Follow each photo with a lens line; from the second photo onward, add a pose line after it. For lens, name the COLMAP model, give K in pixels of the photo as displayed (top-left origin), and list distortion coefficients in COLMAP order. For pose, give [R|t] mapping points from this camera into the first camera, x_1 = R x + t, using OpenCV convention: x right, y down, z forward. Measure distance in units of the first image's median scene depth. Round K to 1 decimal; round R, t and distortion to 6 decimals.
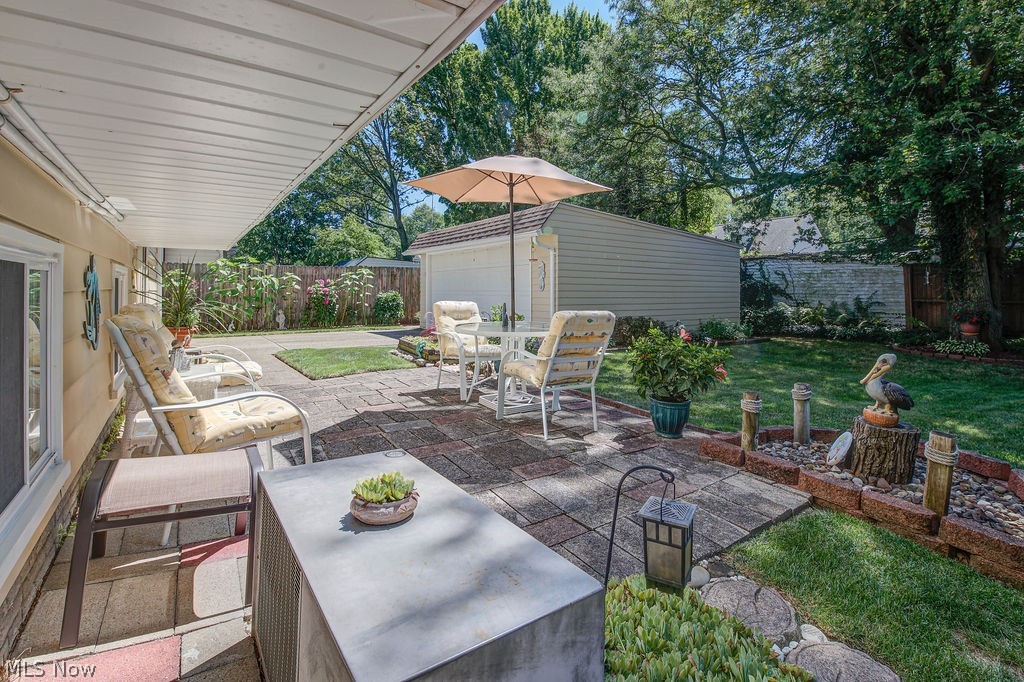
lens RADIAL K [[476.6, 0, 513.0], [0, 476.6, 287.7], [0, 0, 1]] dist [-0.023104, -0.000283]
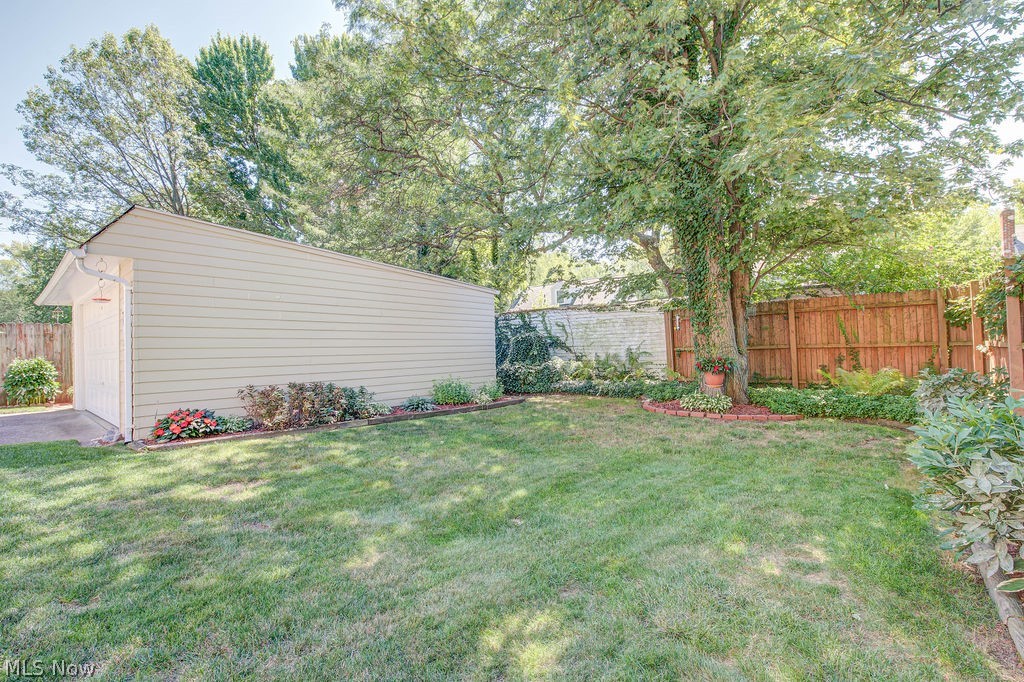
lens RADIAL K [[439.9, 0, 512.0], [0, 439.9, 341.0], [0, 0, 1]] dist [-0.000734, -0.000123]
pose [[0.967370, -0.022803, 0.252339, 0.295899], [0.027430, 0.999514, -0.014834, 0.013843], [-0.251878, 0.021272, 0.967525, 0.220693]]
